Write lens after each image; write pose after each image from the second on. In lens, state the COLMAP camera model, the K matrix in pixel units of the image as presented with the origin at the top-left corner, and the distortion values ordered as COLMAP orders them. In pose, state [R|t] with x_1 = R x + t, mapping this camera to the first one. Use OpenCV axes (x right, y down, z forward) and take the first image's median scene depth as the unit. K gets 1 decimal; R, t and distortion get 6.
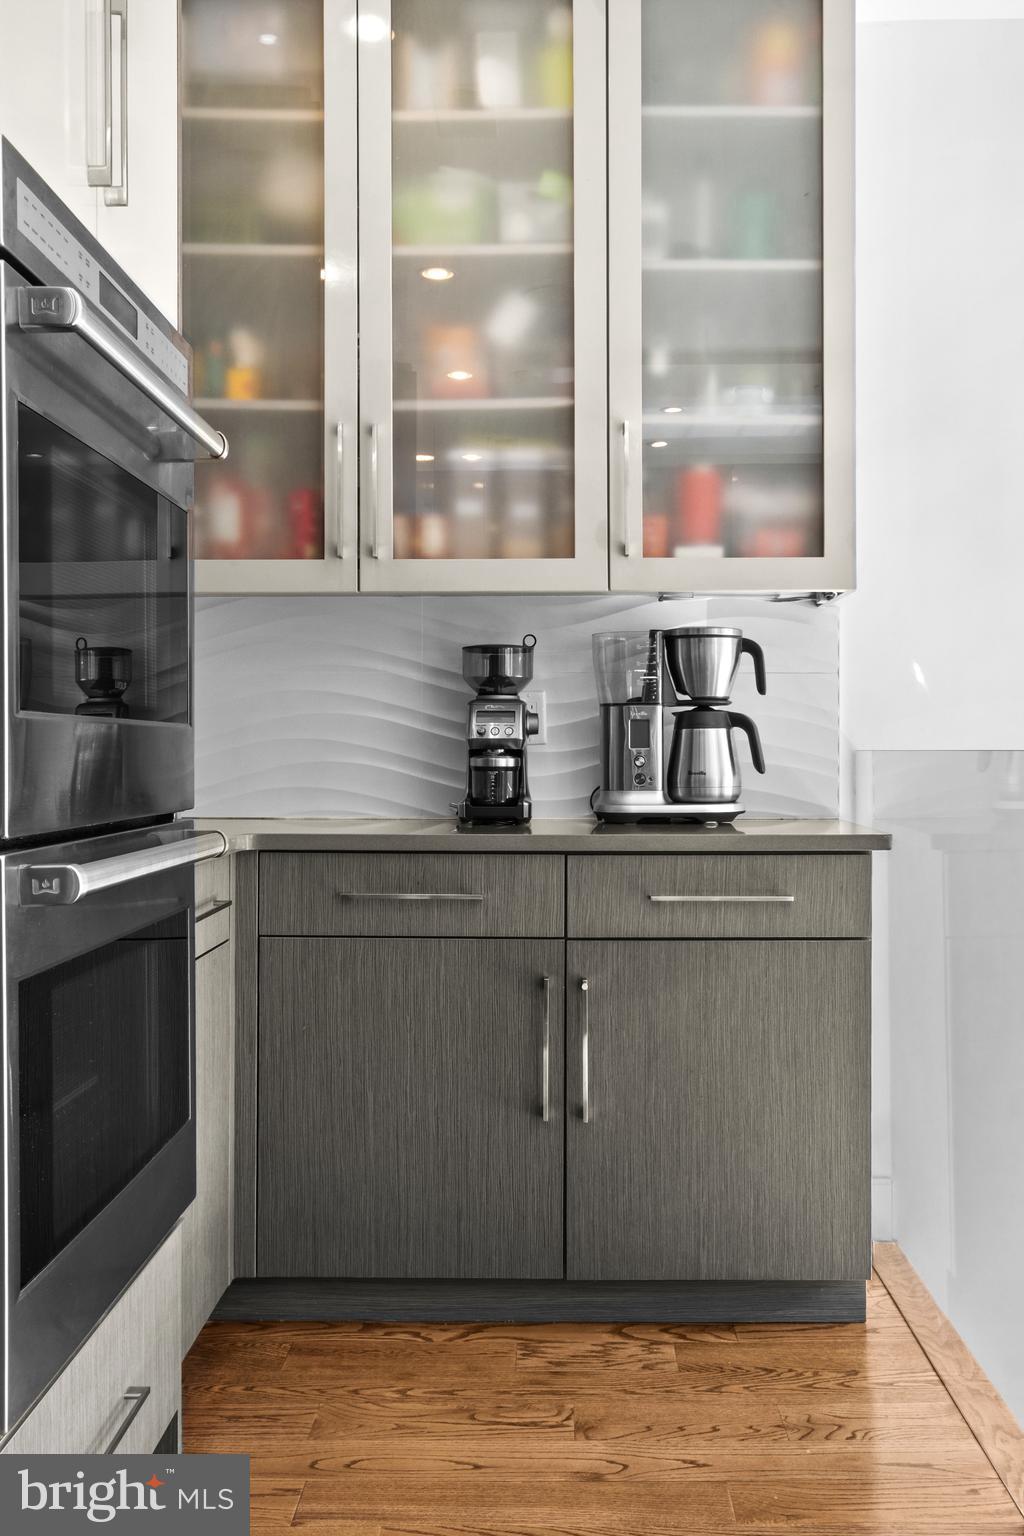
lens RADIAL K [[1481.8, 0, 572.5], [0, 1481.8, 743.3], [0, 0, 1]] dist [0.002891, 0.005519]
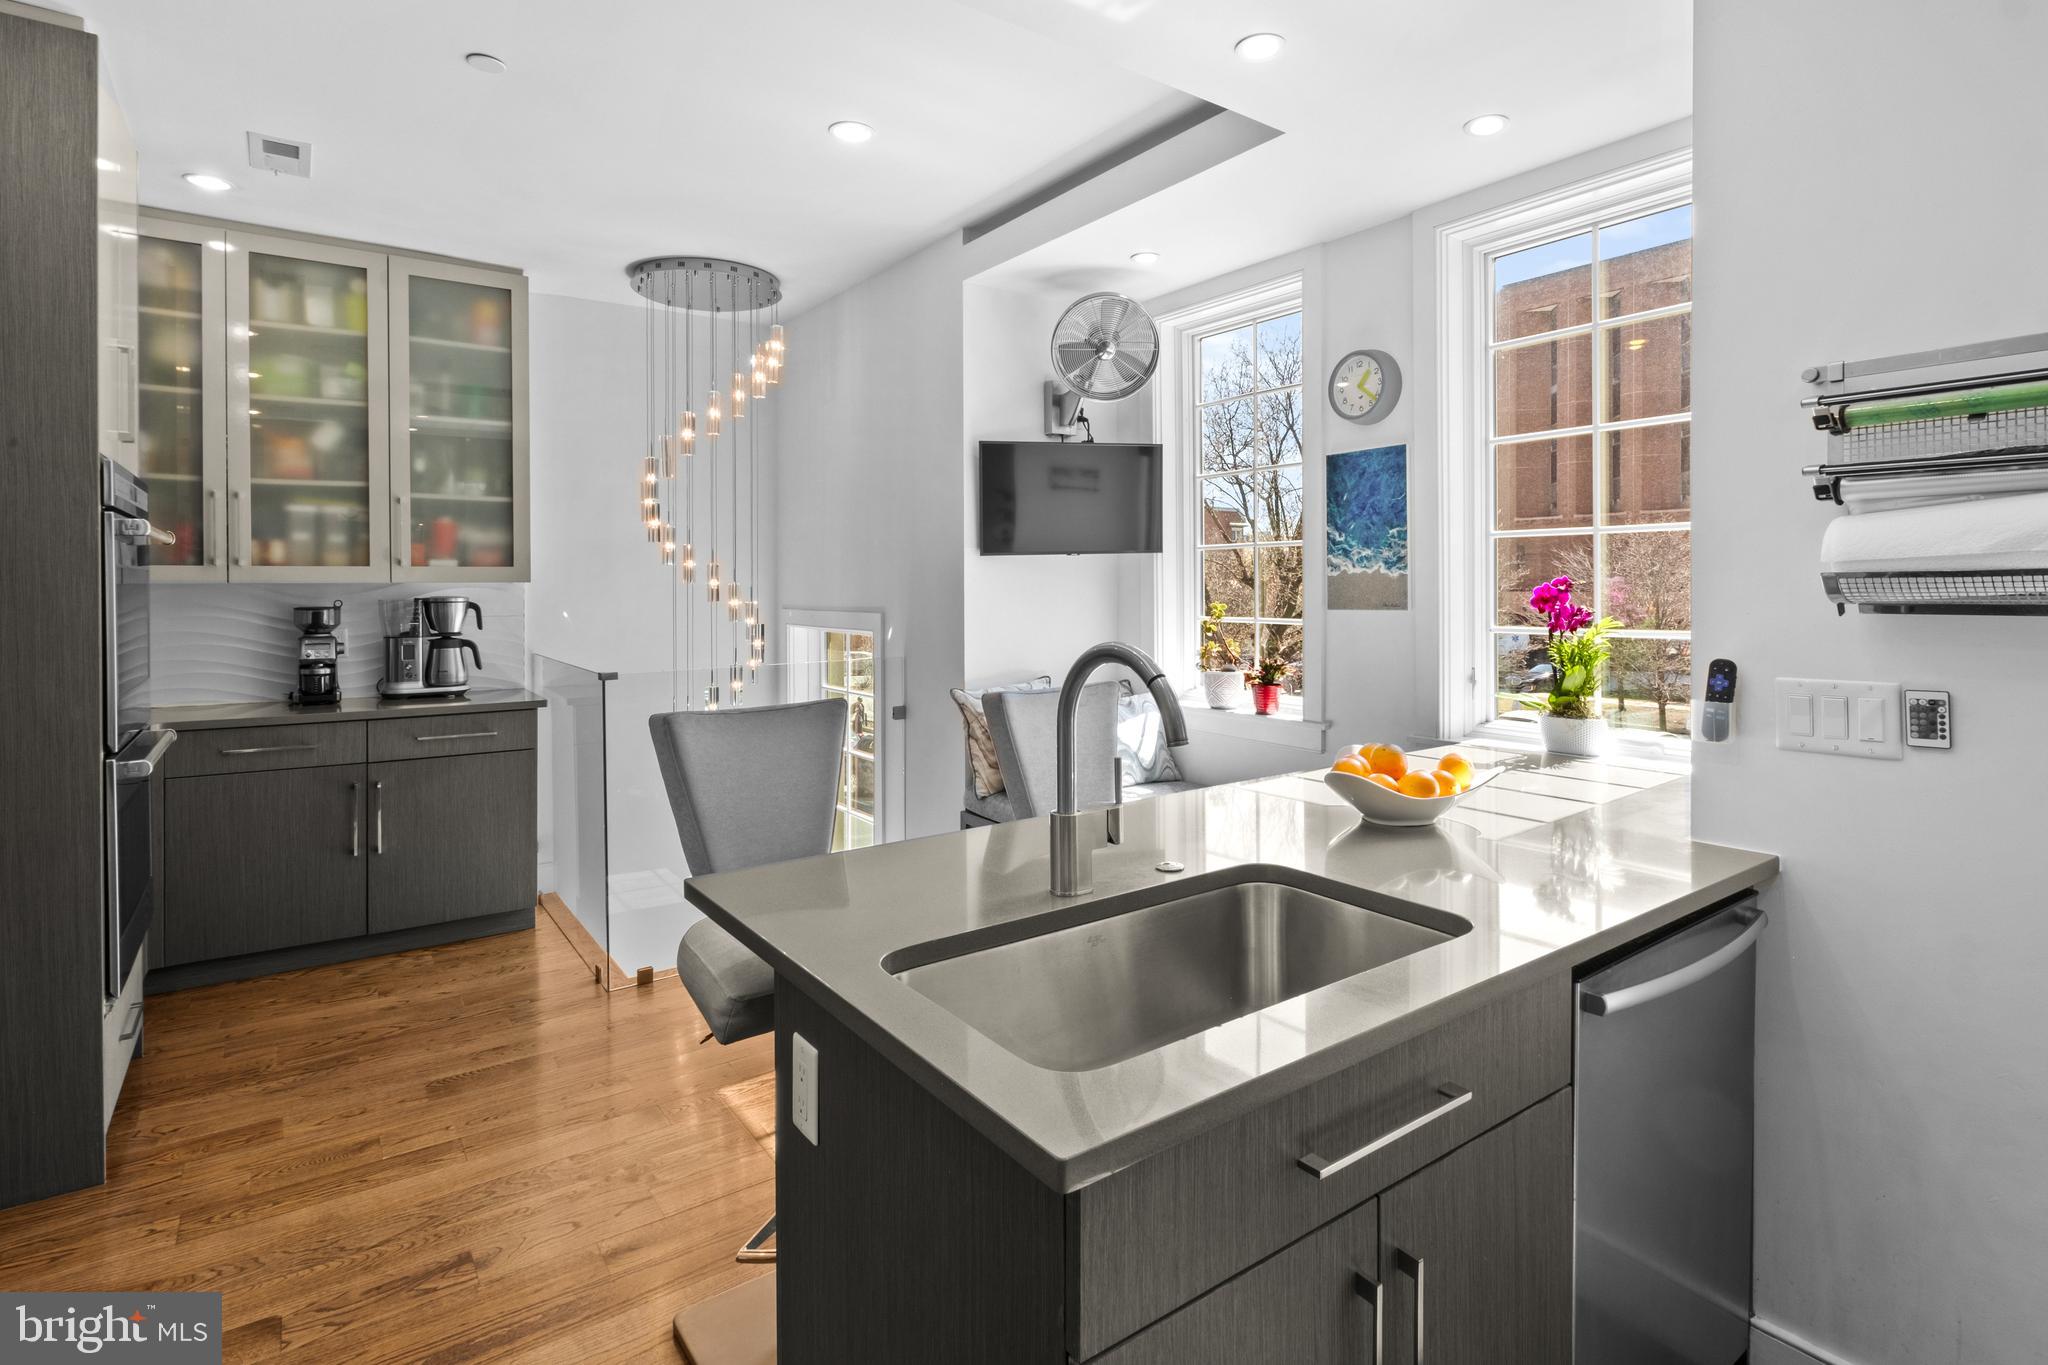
lens RADIAL K [[1025.7, 0, 1043.6], [0, 1025.7, 589.7], [0, 0, 1]] dist [0.001816, -0.000983]
pose [[0.815200, -0.004137, 0.579164, -0.056822], [-0.000496, 0.999969, 0.007842, -0.103497], [-0.579179, -0.006680, 0.815173, -0.596252]]
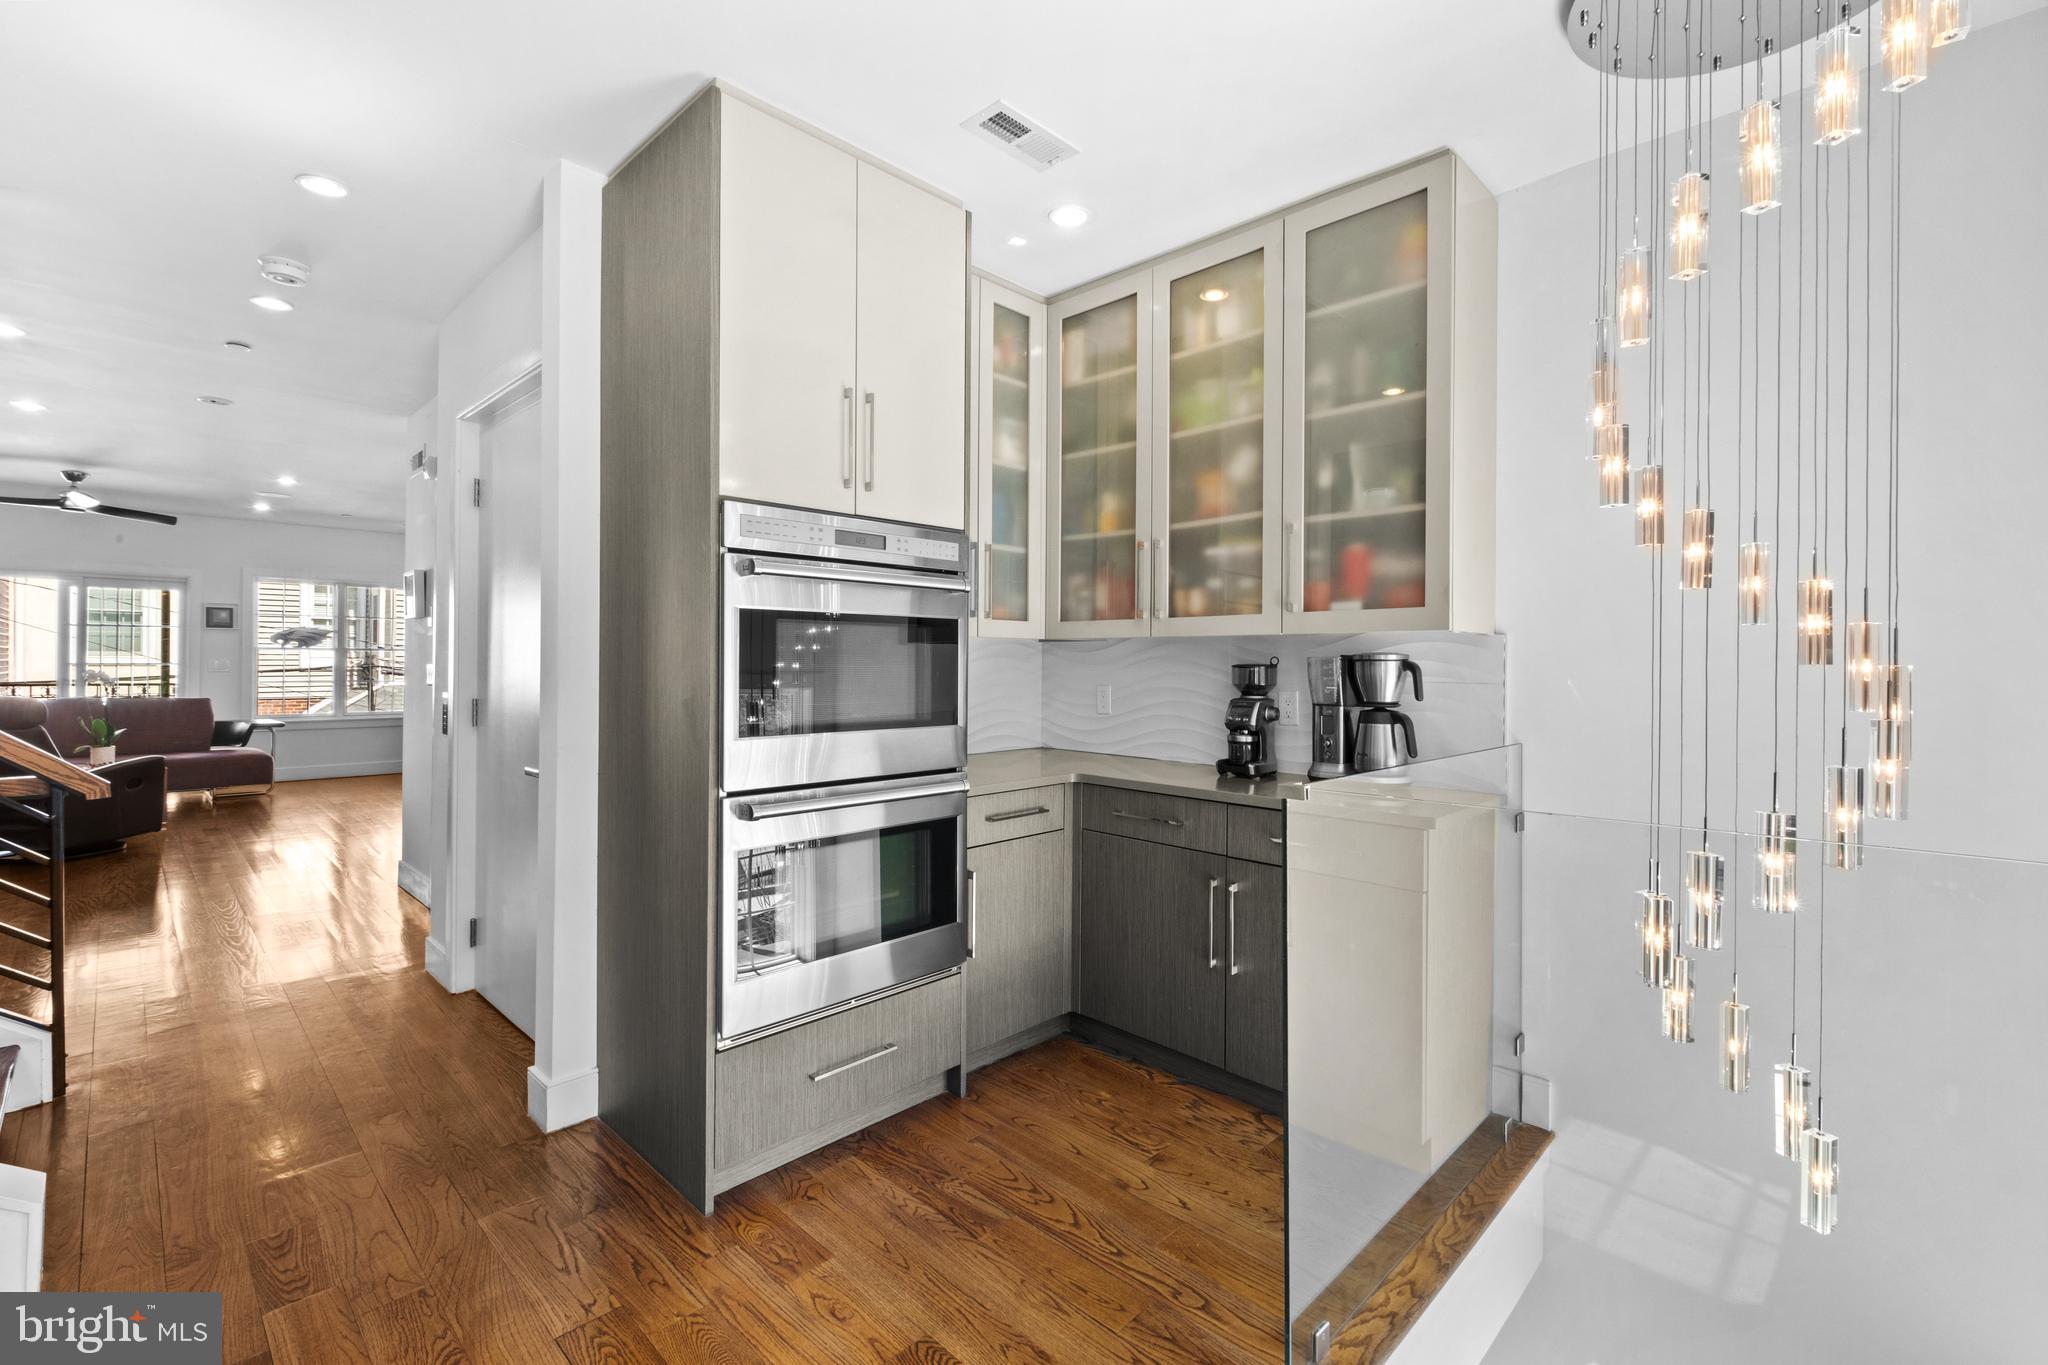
lens RADIAL K [[891.7, 0, 1032.5], [0, 891.7, 661.2], [0, 0, 1]] dist [0.000576, -0.000747]
pose [[0.712298, 0.004424, -0.701864, 0.482665], [-0.005127, 0.999986, 0.001100, -0.073415], [0.701859, 0.002814, 0.712311, 0.156001]]
